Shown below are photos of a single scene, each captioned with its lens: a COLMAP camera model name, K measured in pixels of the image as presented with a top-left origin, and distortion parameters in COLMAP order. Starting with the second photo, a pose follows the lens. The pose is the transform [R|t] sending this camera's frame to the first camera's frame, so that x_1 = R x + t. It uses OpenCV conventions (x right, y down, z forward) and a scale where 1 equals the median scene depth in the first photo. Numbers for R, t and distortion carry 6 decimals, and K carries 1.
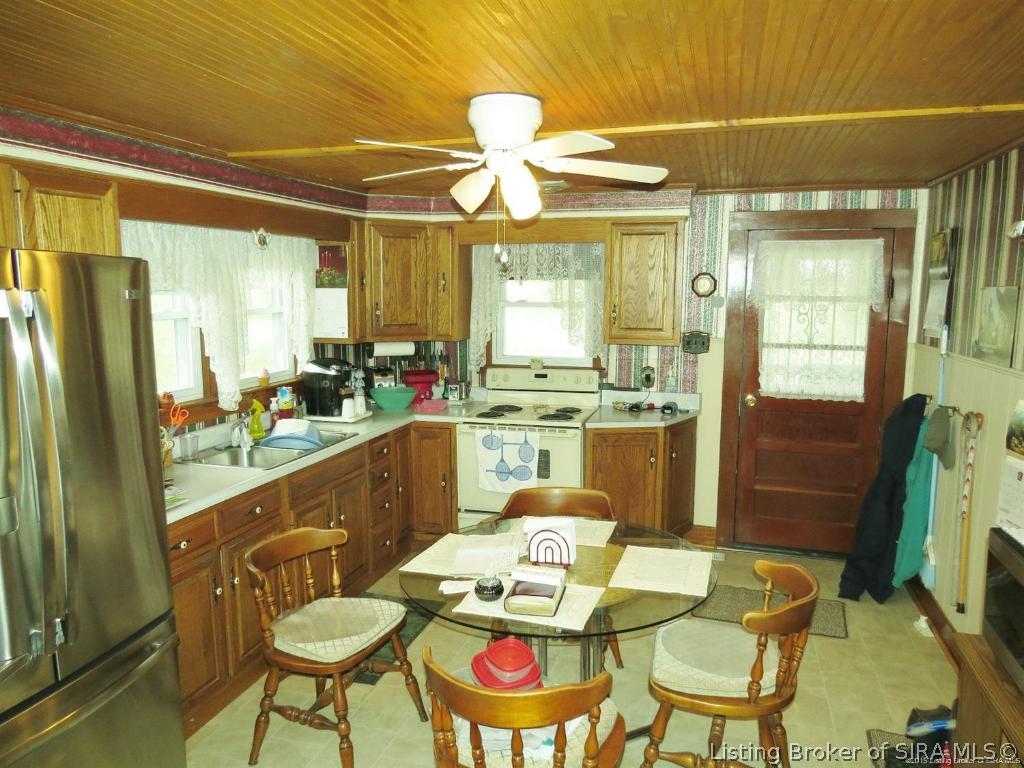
lens RADIAL K [[738.2, 0, 513.8], [0, 738.2, 388.4], [0, 0, 1]] dist [-0.012779, 0.001778]
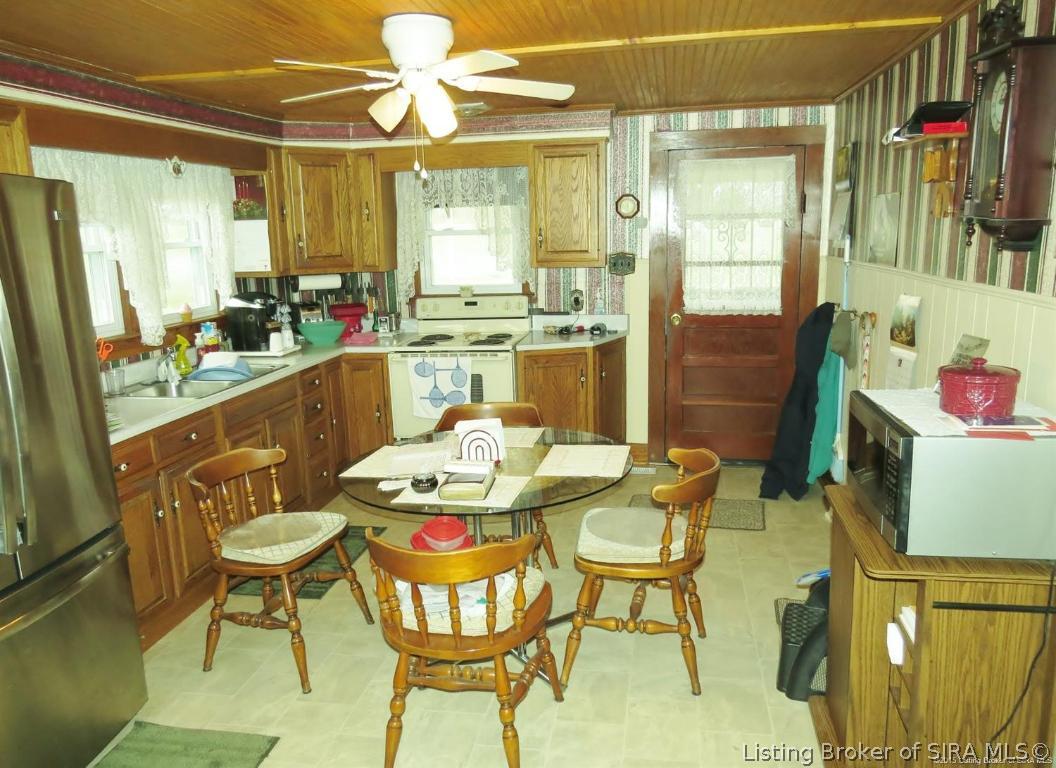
lens RADIAL K [[786.7, 0, 525.4], [0, 786.7, 381.8], [0, 0, 1]] dist [-0.002923, 0.001104]
pose [[0.994587, -0.048035, 0.092138, 0.009245], [0.042627, 0.997300, 0.059796, 0.038741], [-0.094762, -0.055545, 0.993949, -0.098241]]
